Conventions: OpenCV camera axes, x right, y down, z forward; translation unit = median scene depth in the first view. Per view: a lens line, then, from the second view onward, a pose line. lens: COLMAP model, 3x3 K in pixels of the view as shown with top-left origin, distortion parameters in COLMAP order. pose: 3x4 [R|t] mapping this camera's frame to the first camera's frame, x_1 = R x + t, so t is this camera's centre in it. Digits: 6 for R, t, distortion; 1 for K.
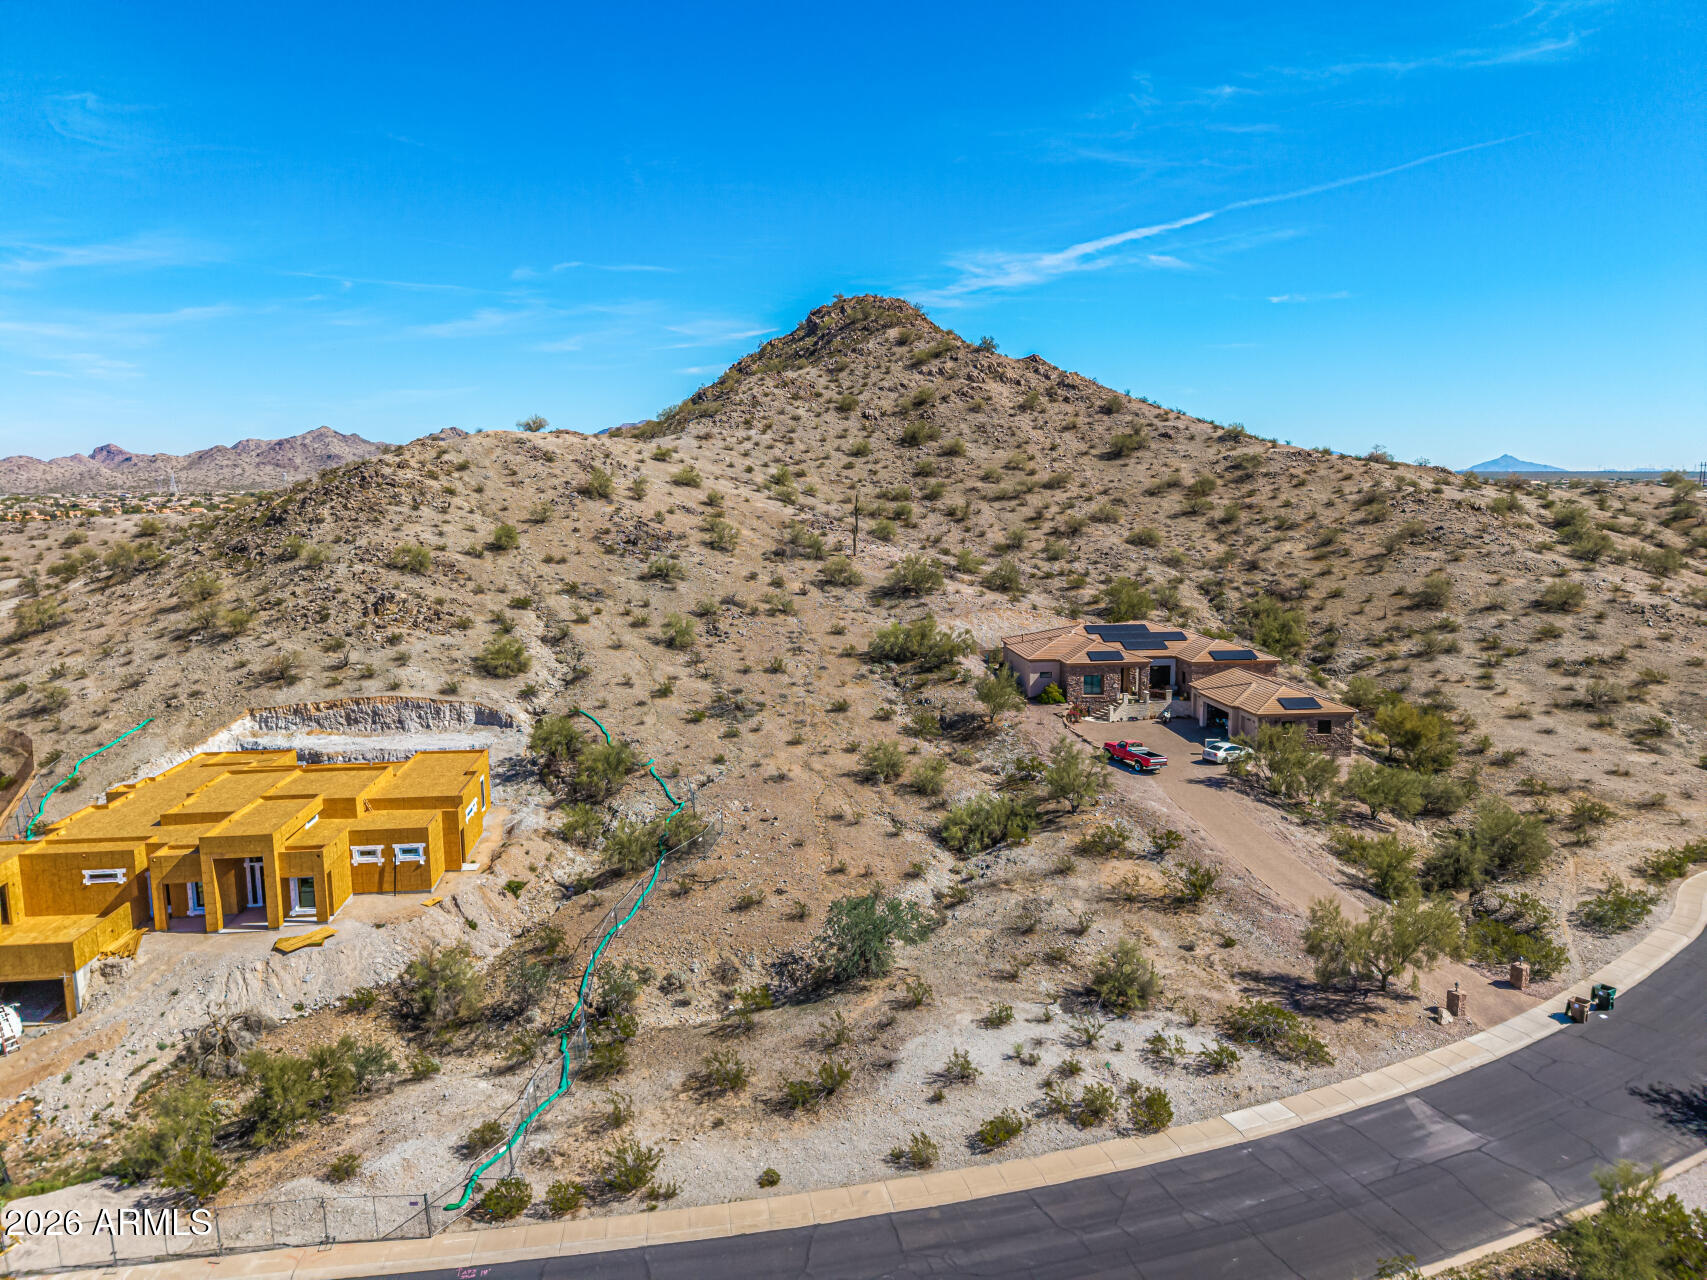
lens RADIAL K [[1136.1, 0, 851.5], [0, 1136.1, 641.7], [0, 0, 1]] dist [0.041839, -0.052199]
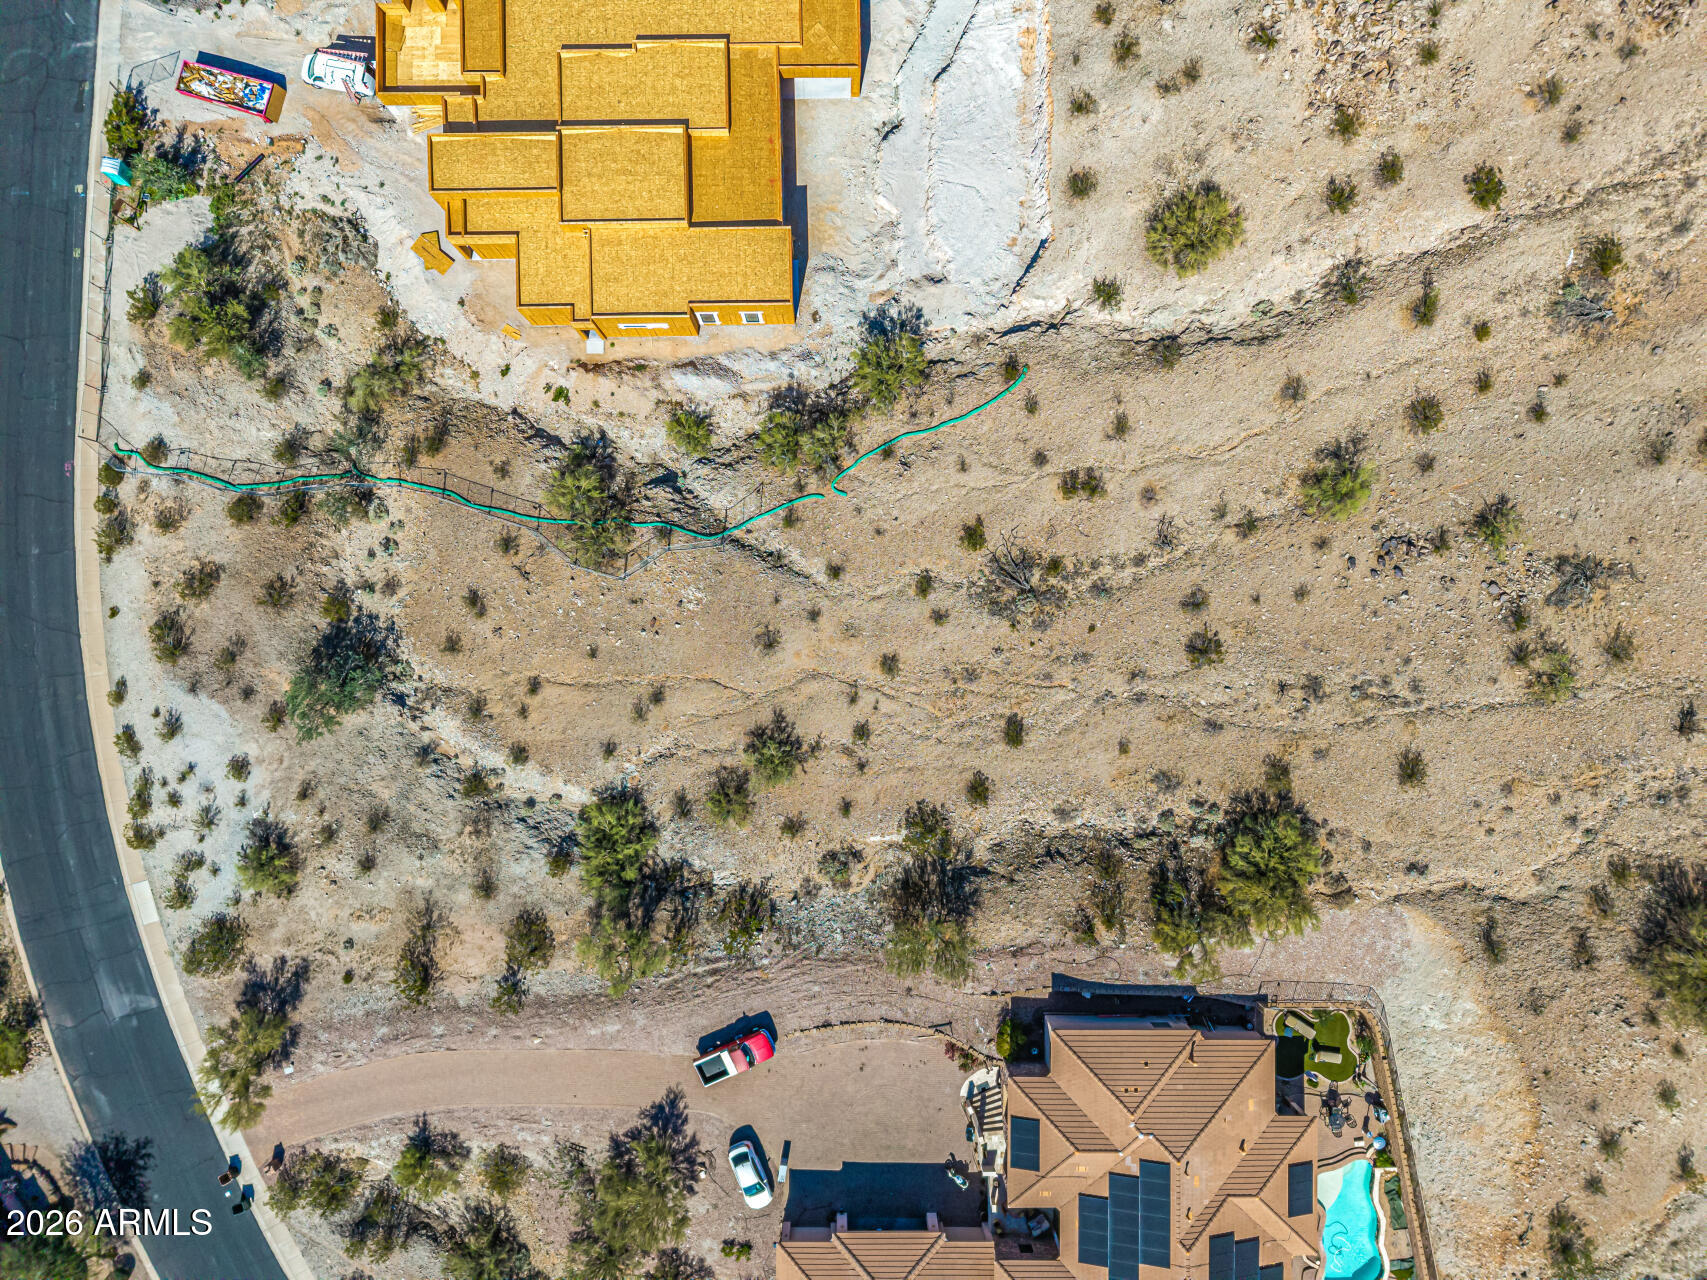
lens RADIAL K [[1139.4, 0, 851.9], [0, 1139.4, 638.0], [0, 0, 1]] dist [0.021279, -0.017136]
pose [[-0.097897, 0.995195, 0.001915, -0.064830], [-0.149533, -0.016612, 0.988617, -0.663507], [0.983898, 0.096497, 0.150440, 0.816196]]
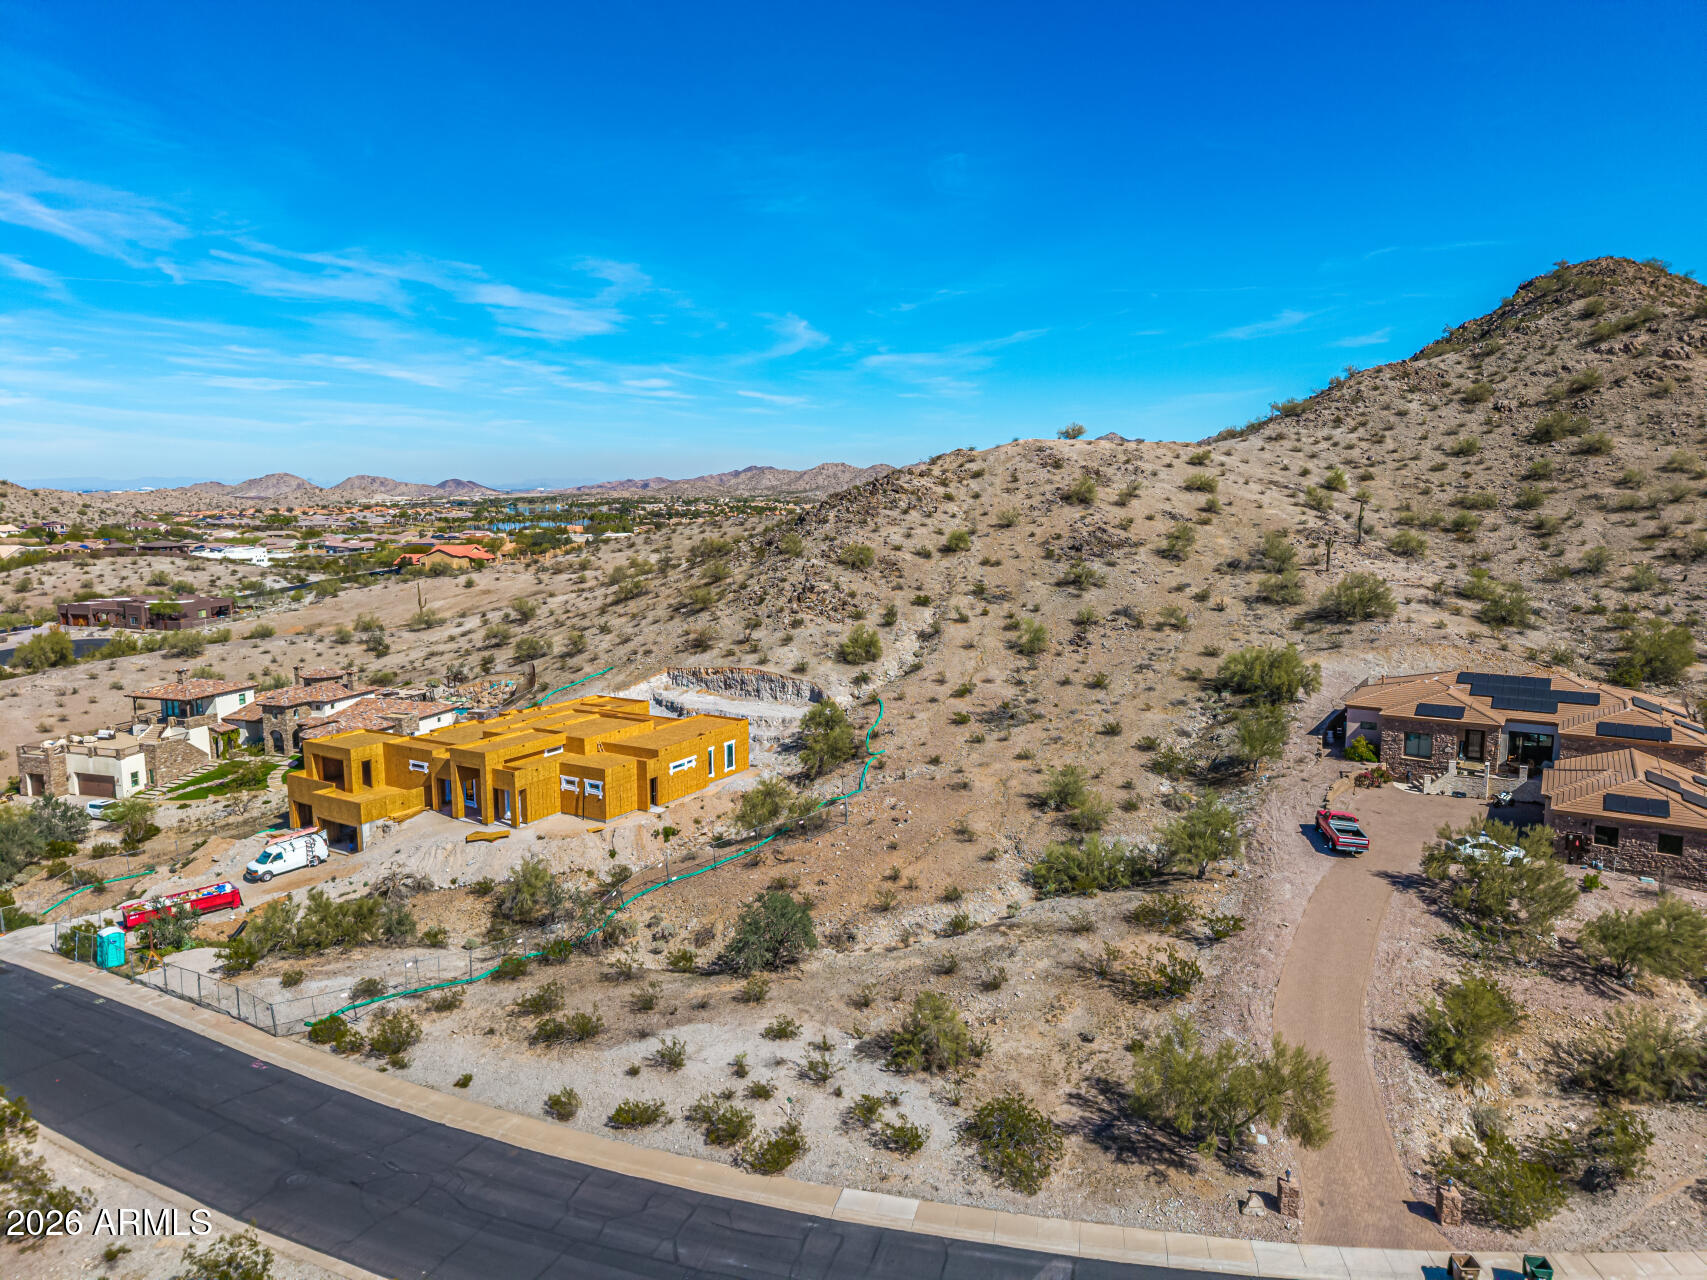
lens RADIAL K [[1136.1, 0, 851.5], [0, 1136.1, 641.7], [0, 0, 1]] dist [0.041839, -0.052199]
pose [[0.792138, 0.087009, -0.604108, 0.397974], [-0.087776, 0.995738, 0.028319, -0.023649], [0.603997, 0.030594, 0.796399, 0.120786]]
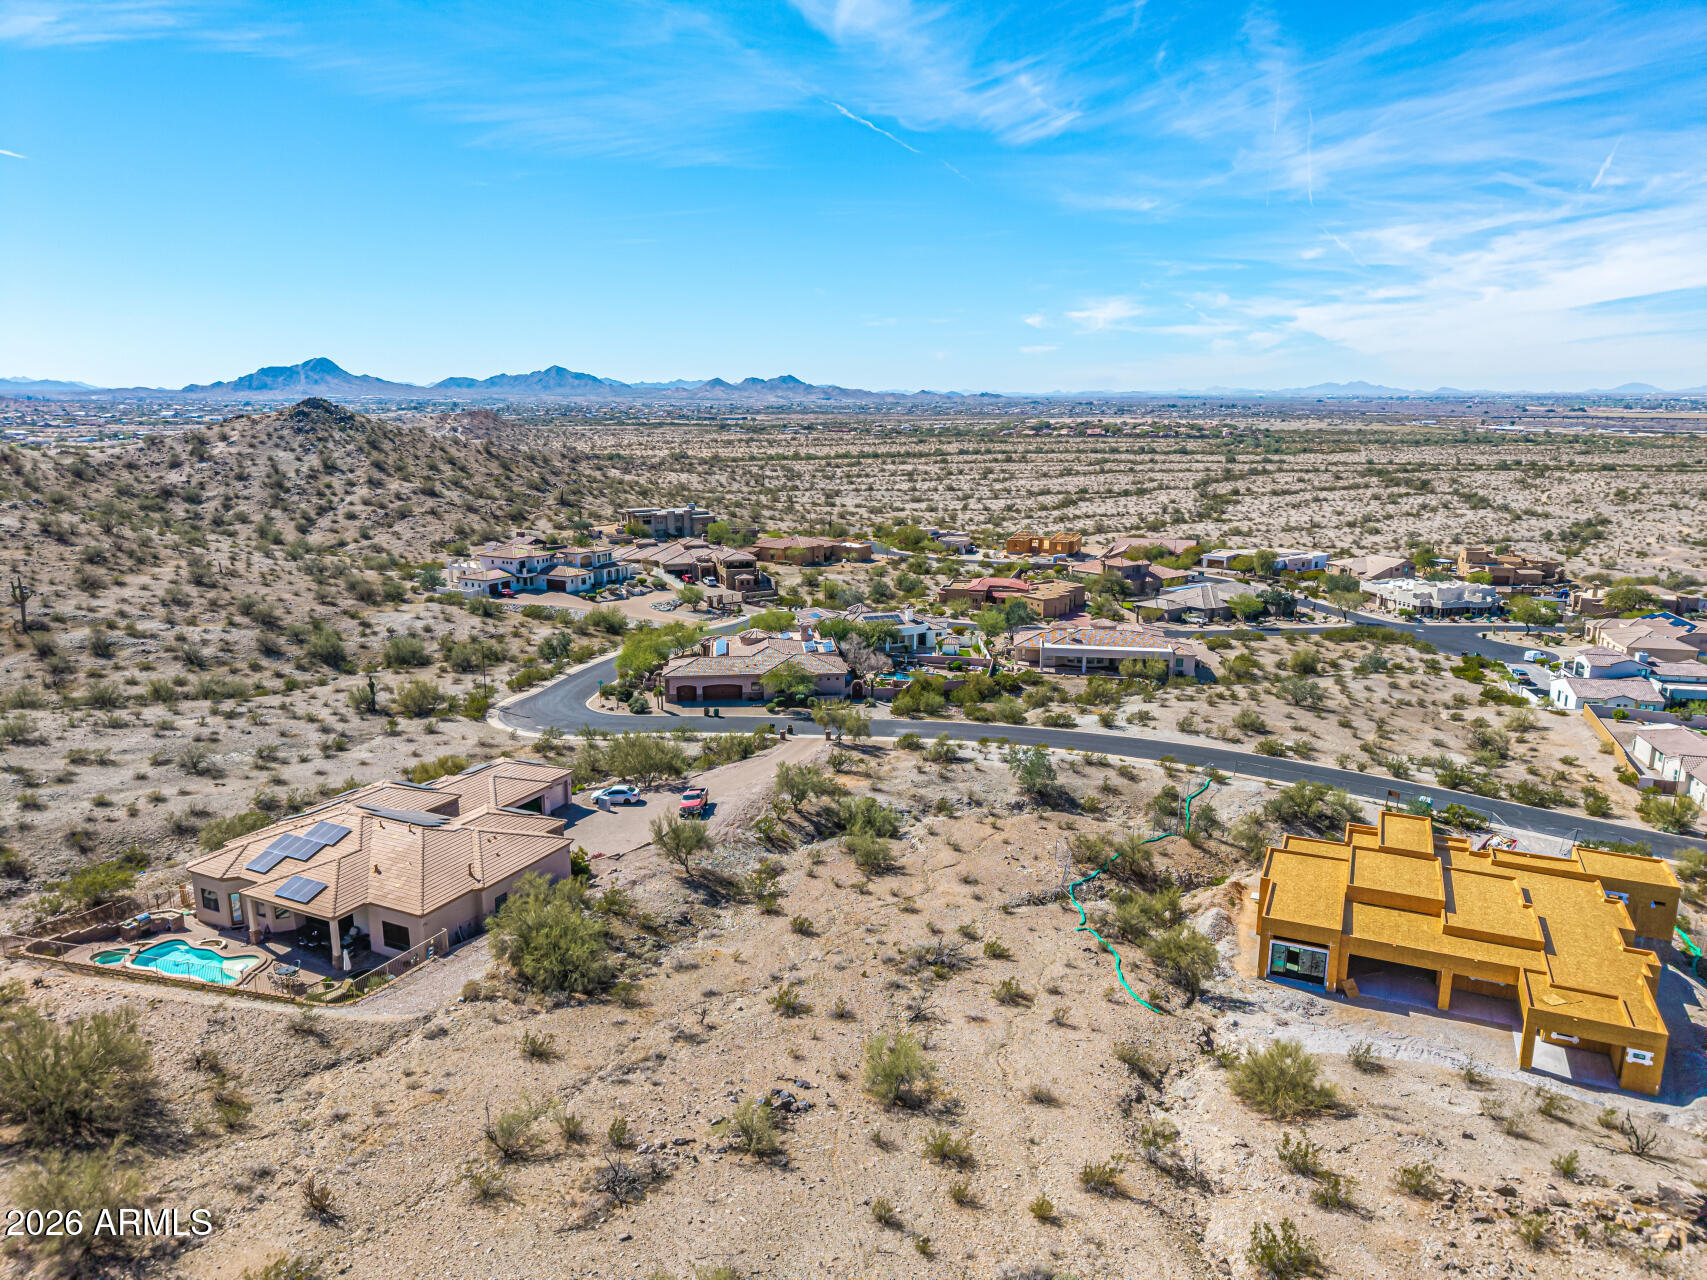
lens RADIAL K [[1139.4, 0, 851.9], [0, 1139.4, 638.0], [0, 0, 1]] dist [0.021279, -0.017136]
pose [[-0.853559, -0.107665, 0.509750, -0.415937], [0.076372, 0.941989, 0.326841, -0.379207], [-0.515368, 0.317908, -0.795820, 1.581708]]
